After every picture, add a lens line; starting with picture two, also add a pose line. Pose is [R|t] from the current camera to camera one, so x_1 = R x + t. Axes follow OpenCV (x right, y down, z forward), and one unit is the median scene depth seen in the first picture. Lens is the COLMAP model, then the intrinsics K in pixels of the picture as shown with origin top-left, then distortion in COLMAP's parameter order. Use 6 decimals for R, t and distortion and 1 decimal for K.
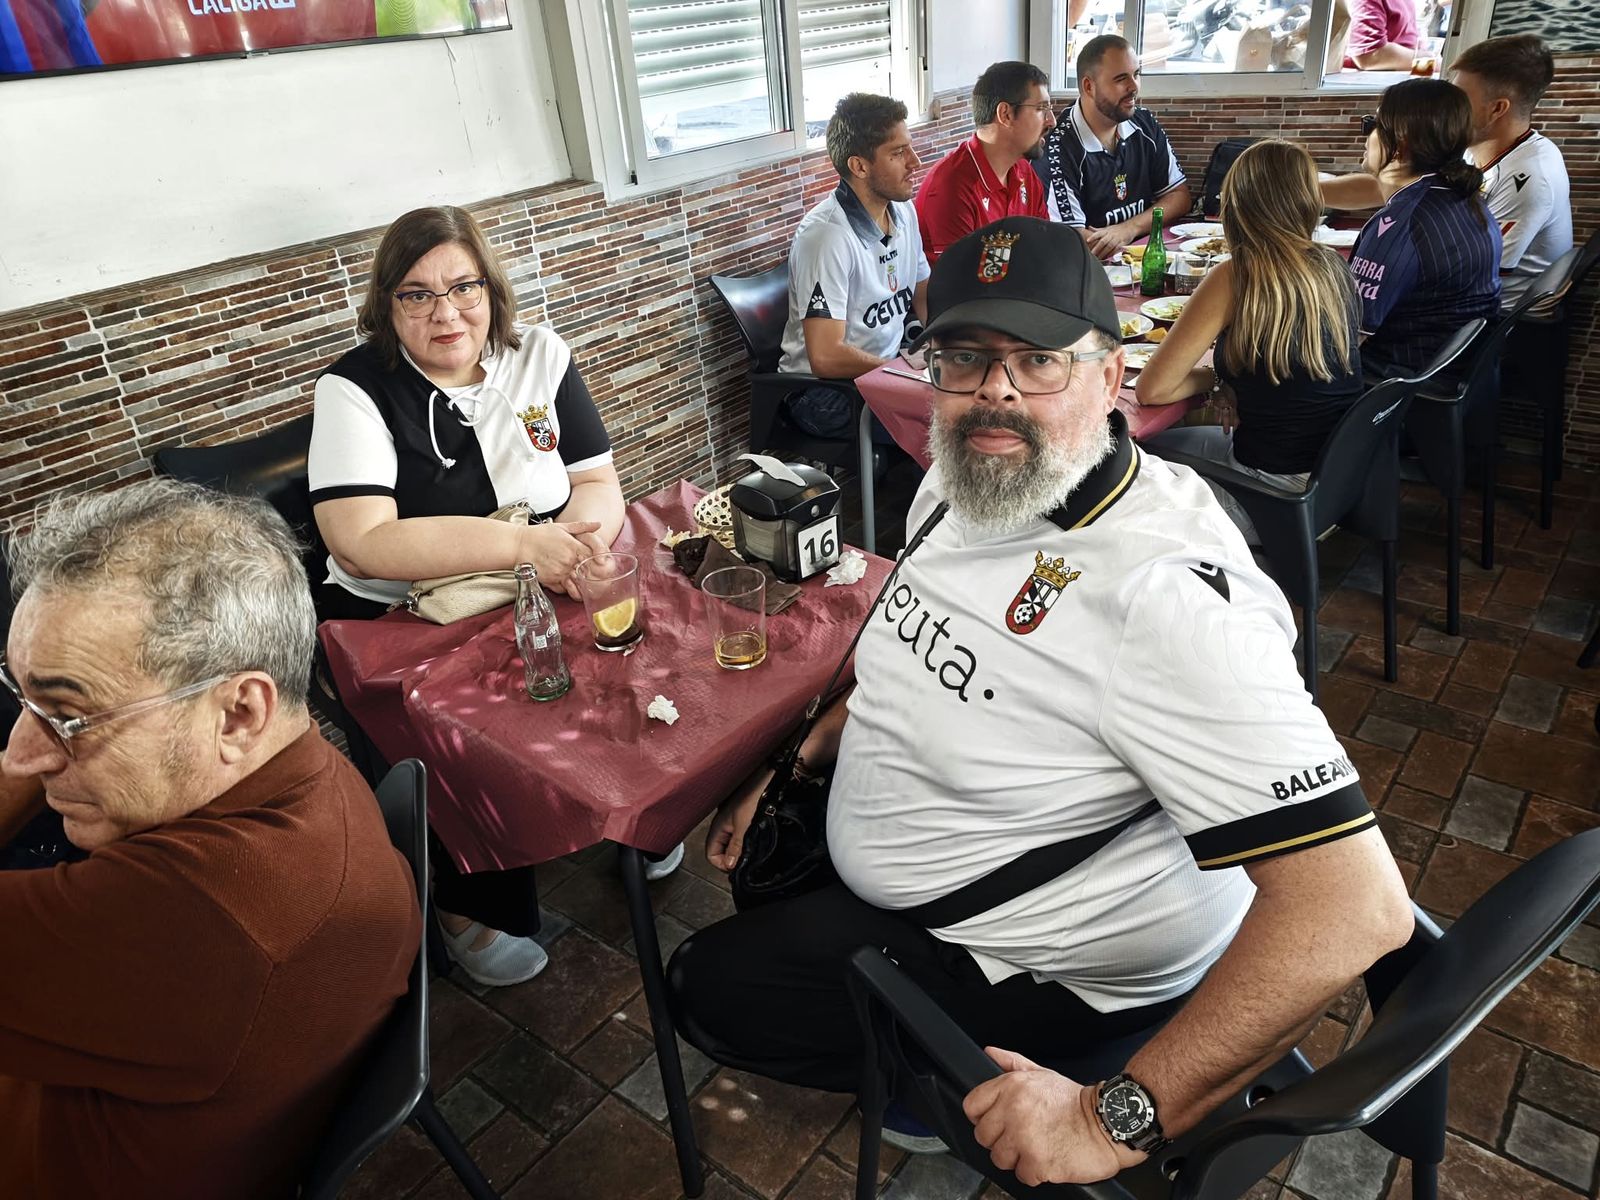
lens RADIAL K [[1087.8, 0, 794.7], [0, 1087.8, 594.0], [0, 0, 1]] dist [-0.010356, -0.012265]
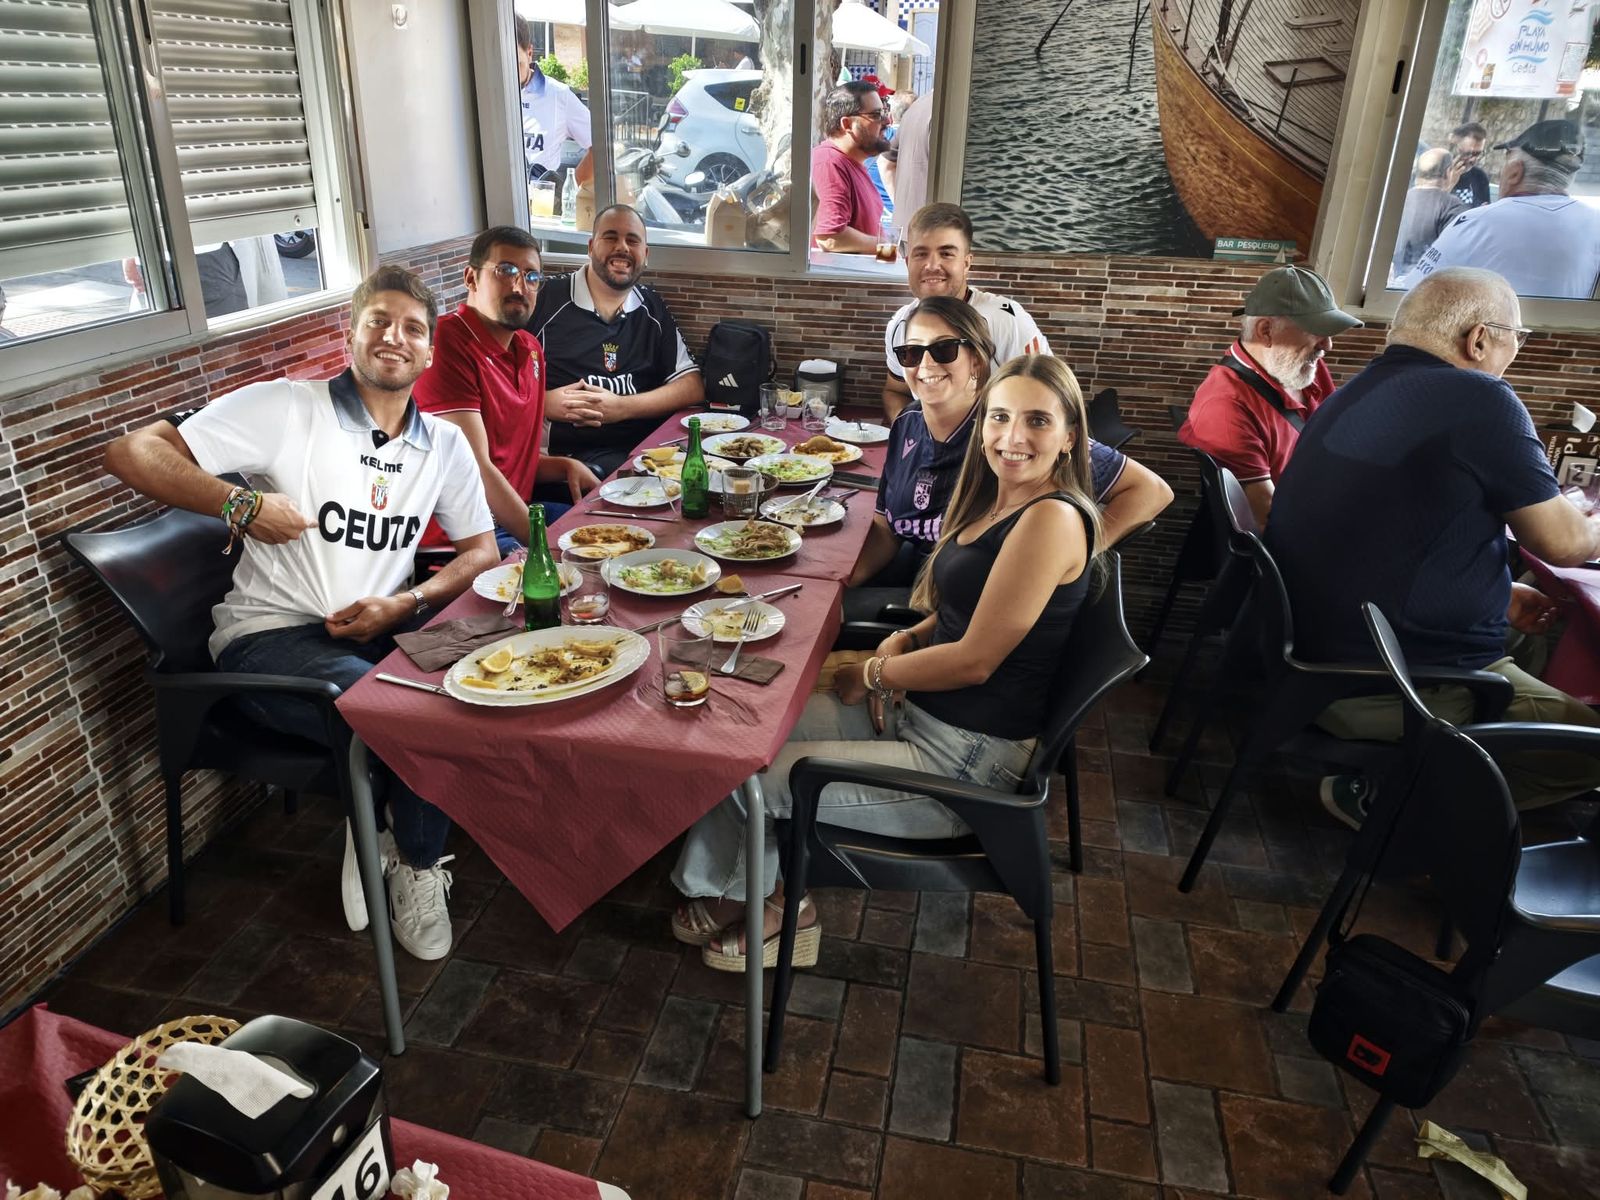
lens RADIAL K [[1087.8, 0, 801.9], [0, 1087.8, 609.2], [0, 0, 1]] dist [-0.010356, -0.012265]
pose [[0.873841, -0.099617, 0.475897, -0.004617], [0.139791, 0.988934, -0.049675, -0.141074], [-0.465682, 0.109934, 0.878097, 0.214965]]
